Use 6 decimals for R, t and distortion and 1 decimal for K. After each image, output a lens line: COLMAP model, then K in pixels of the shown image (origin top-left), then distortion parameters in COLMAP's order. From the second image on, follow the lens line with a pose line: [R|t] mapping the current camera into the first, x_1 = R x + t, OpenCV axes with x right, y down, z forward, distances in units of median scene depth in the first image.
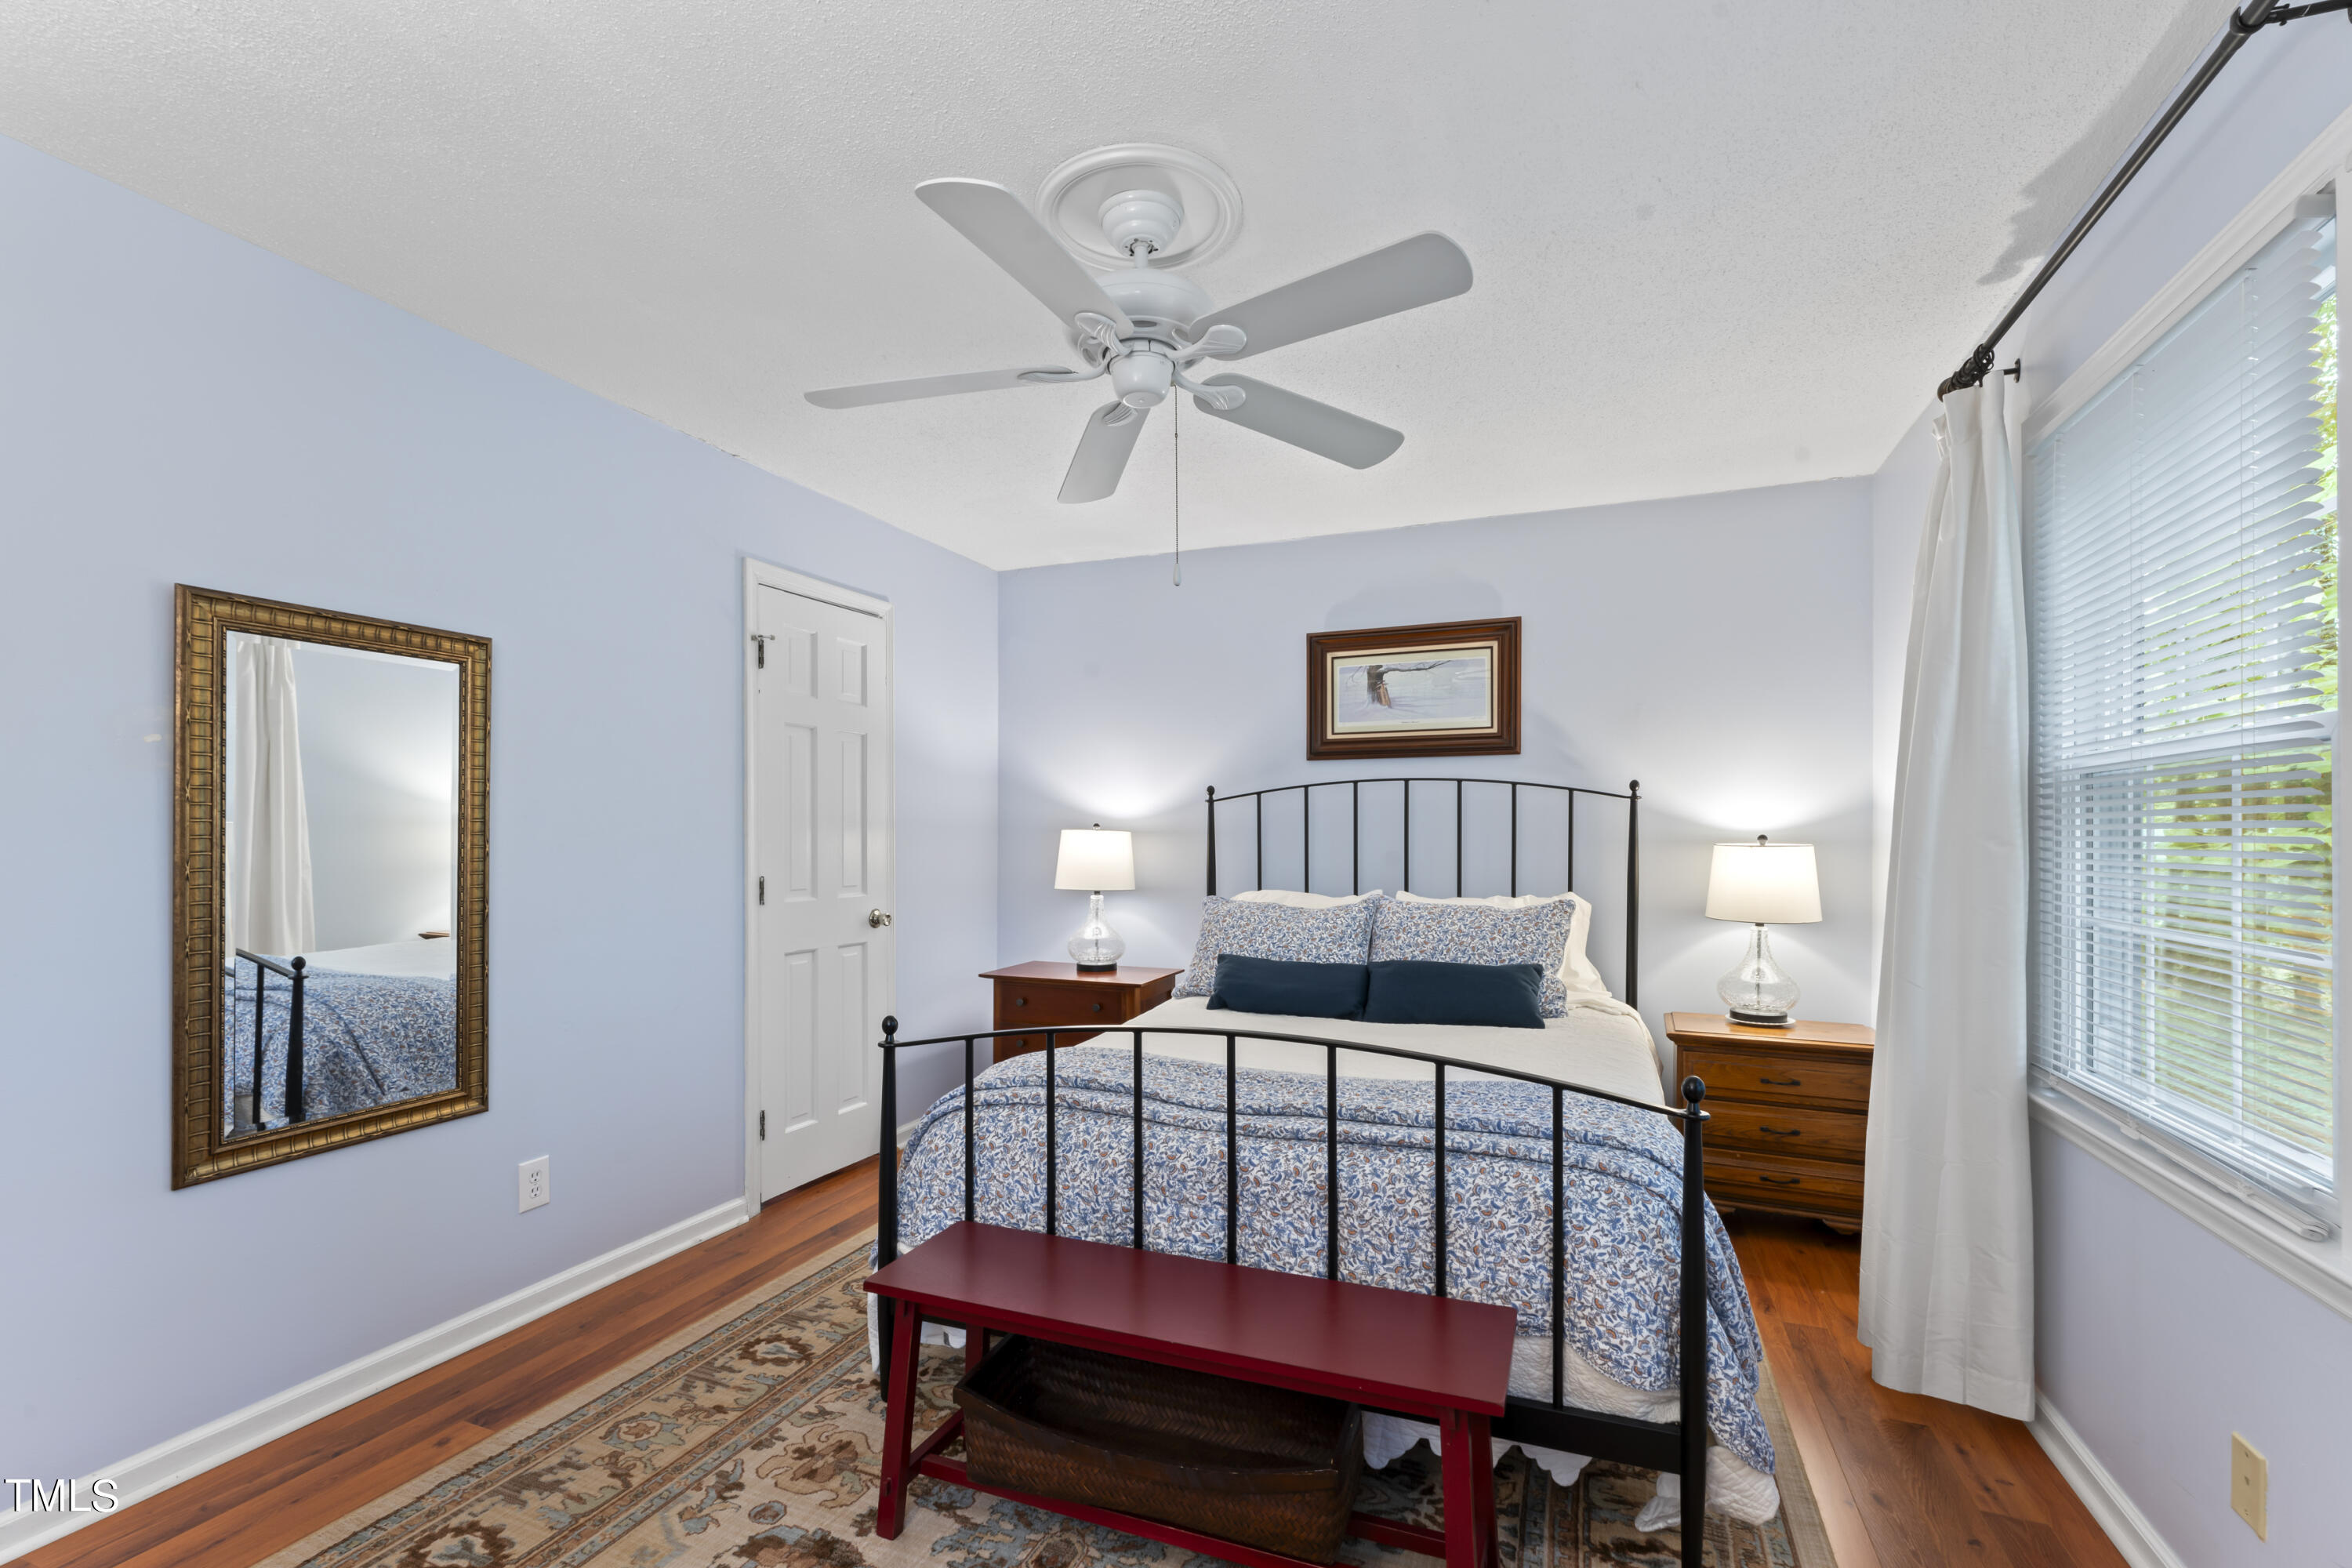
lens RADIAL K [[1007.7, 0, 1185.0], [0, 1007.7, 828.5], [0, 0, 1]] dist [-0.013653, -0.000399]
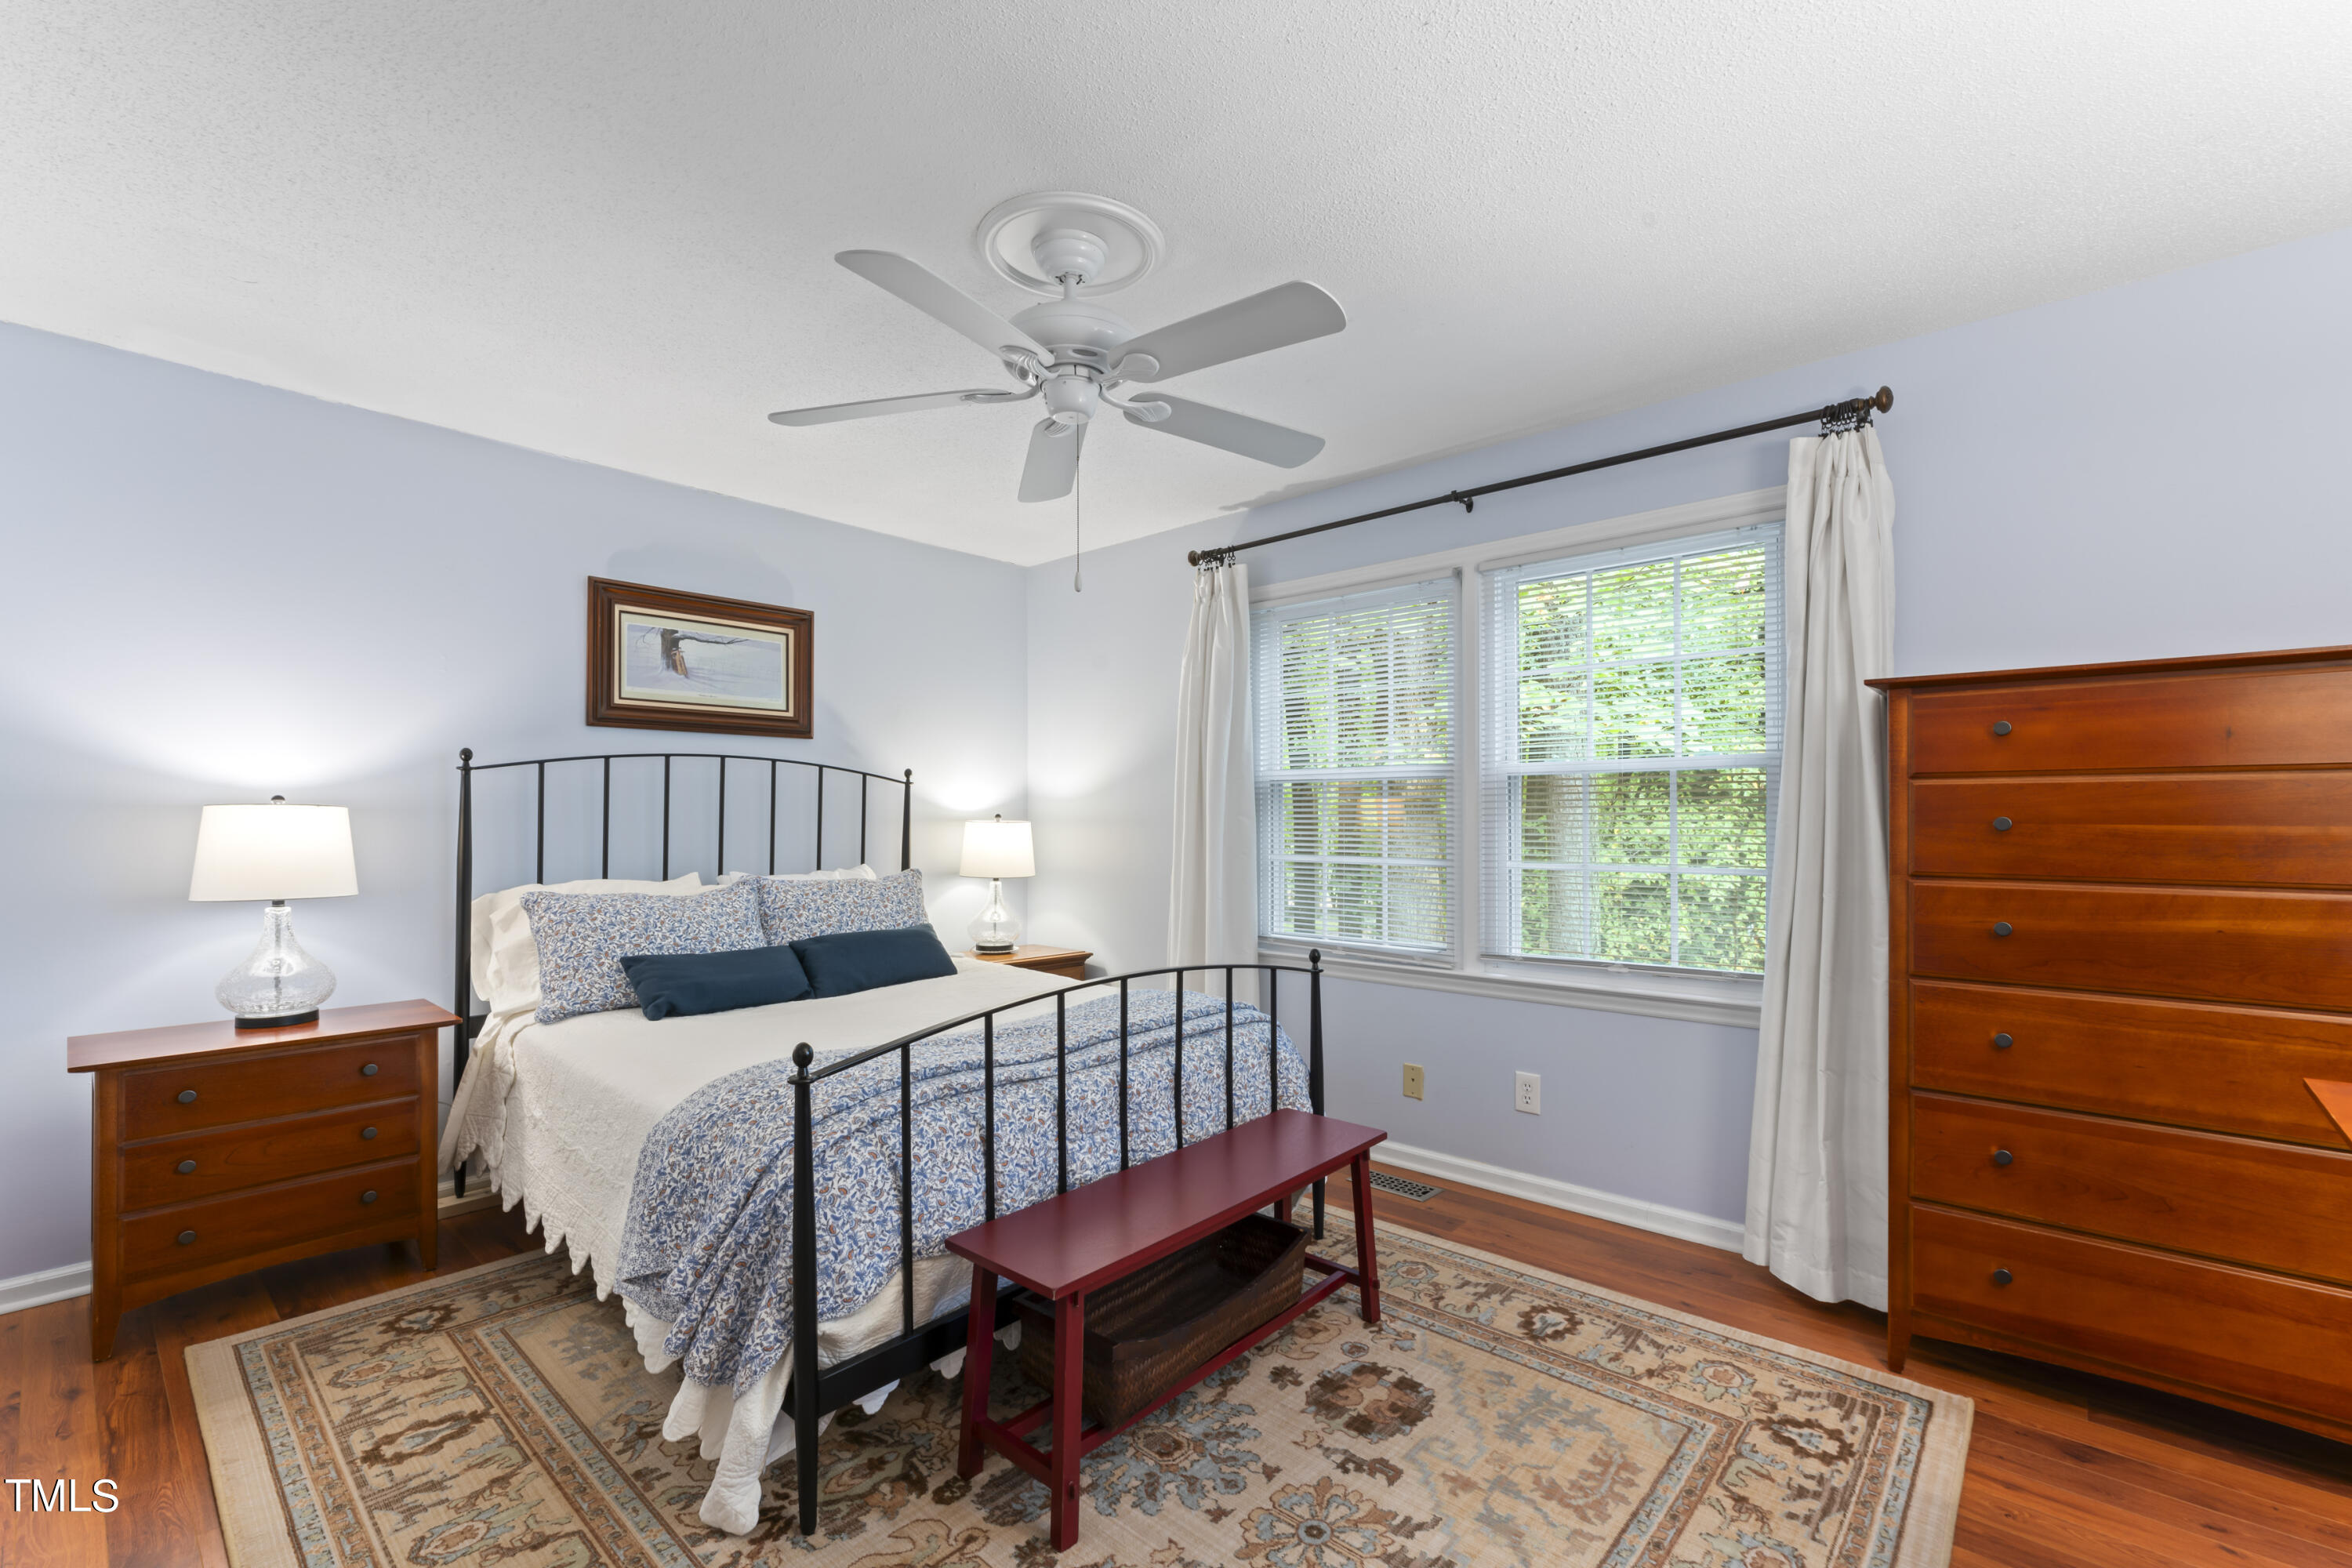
lens RADIAL K [[1007.7, 0, 1179.5], [0, 1007.7, 801.2], [0, 0, 1]] dist [-0.013653, -0.000399]
pose [[0.336252, 0.013540, 0.941675, -0.544674], [-0.005450, 0.999908, -0.012431, 0.003654], [-0.941756, -0.000952, 0.336295, 0.269399]]
